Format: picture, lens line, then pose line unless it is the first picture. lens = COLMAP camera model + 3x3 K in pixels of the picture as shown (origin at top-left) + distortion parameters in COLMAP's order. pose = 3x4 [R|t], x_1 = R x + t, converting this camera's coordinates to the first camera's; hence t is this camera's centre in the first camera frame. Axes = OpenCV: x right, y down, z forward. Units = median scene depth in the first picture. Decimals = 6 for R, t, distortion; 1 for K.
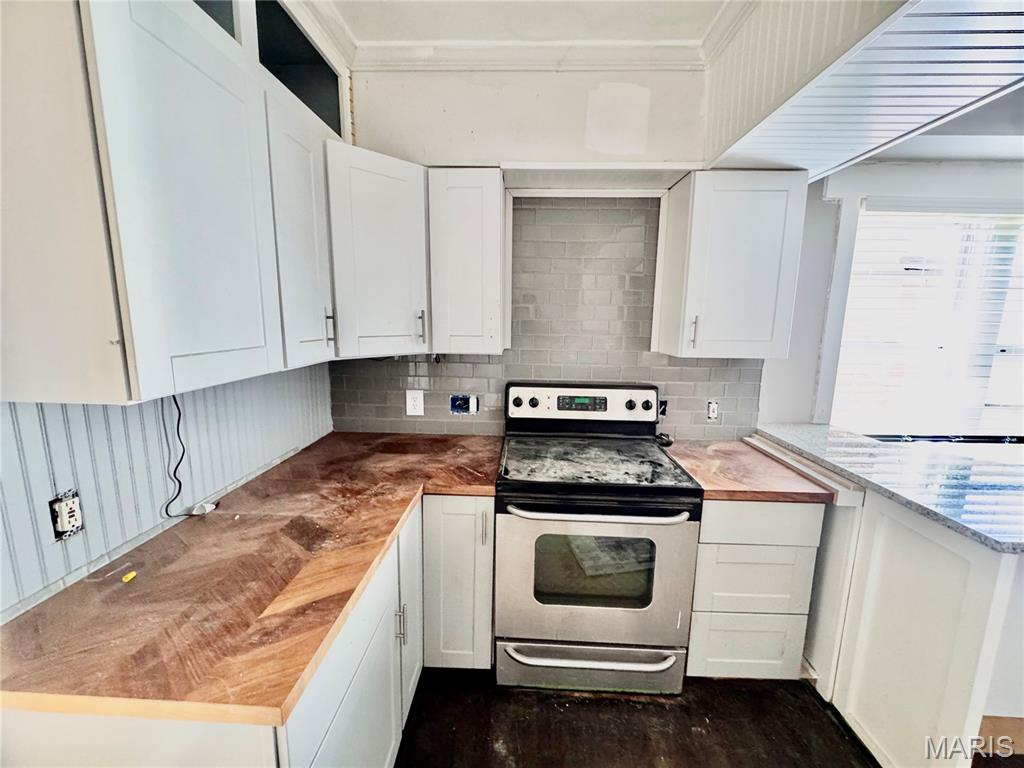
lens RADIAL K [[411.6, 0, 512.0], [0, 411.6, 384.0], [0, 0, 1]] dist [-0.001317, -0.000241]
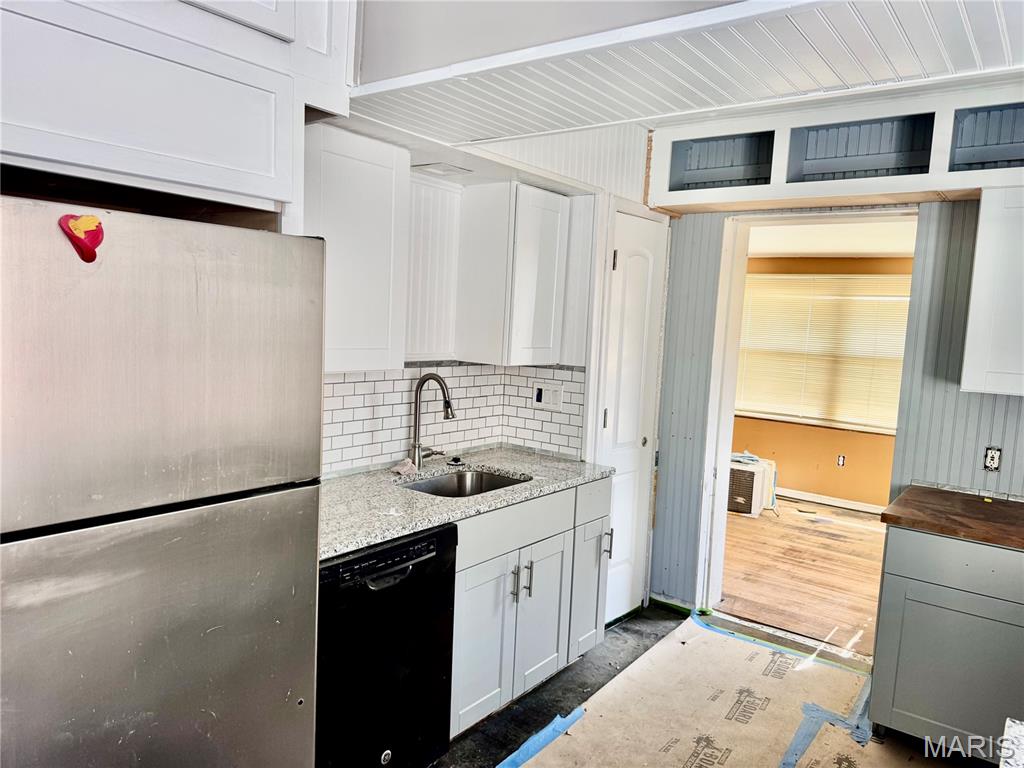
lens RADIAL K [[723.5, 0, 512.0], [0, 723.5, 384.0], [0, 0, 1]] dist [0.000952, 0.000595]
pose [[-0.571133, 0.035980, -0.820069, 1.795039], [-0.185825, 0.967436, 0.171862, -0.112819], [0.799548, 0.250545, -0.545848, 0.569254]]
